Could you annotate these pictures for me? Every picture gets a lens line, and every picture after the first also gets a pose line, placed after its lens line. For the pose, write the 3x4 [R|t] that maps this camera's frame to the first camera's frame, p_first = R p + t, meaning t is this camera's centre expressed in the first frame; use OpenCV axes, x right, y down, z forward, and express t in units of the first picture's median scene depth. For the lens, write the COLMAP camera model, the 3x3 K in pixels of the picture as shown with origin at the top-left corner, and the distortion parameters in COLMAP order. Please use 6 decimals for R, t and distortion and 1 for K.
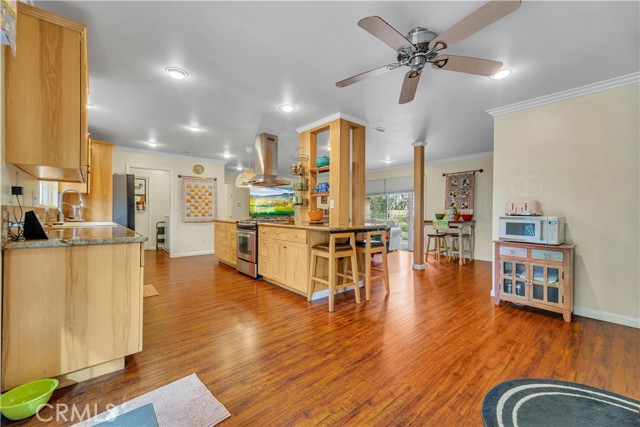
lens RADIAL K [[256.8, 0, 320.0], [0, 256.8, 213.5], [0, 0, 1]] dist [0.006978, 0.000075]
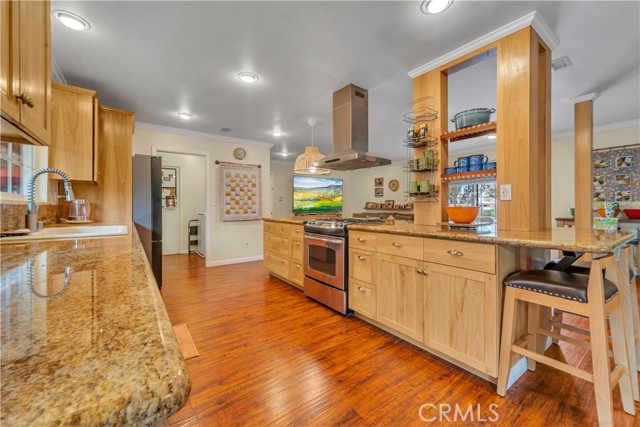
lens RADIAL K [[256.5, 0, 321.2], [0, 256.5, 207.2], [0, 0, 1]] dist [0.003632, 0.000079]
pose [[0.996679, -0.007052, -0.081119, -0.170933], [0.006708, 0.999967, -0.004504, -0.003201], [0.081149, 0.003945, 0.996694, 0.253483]]
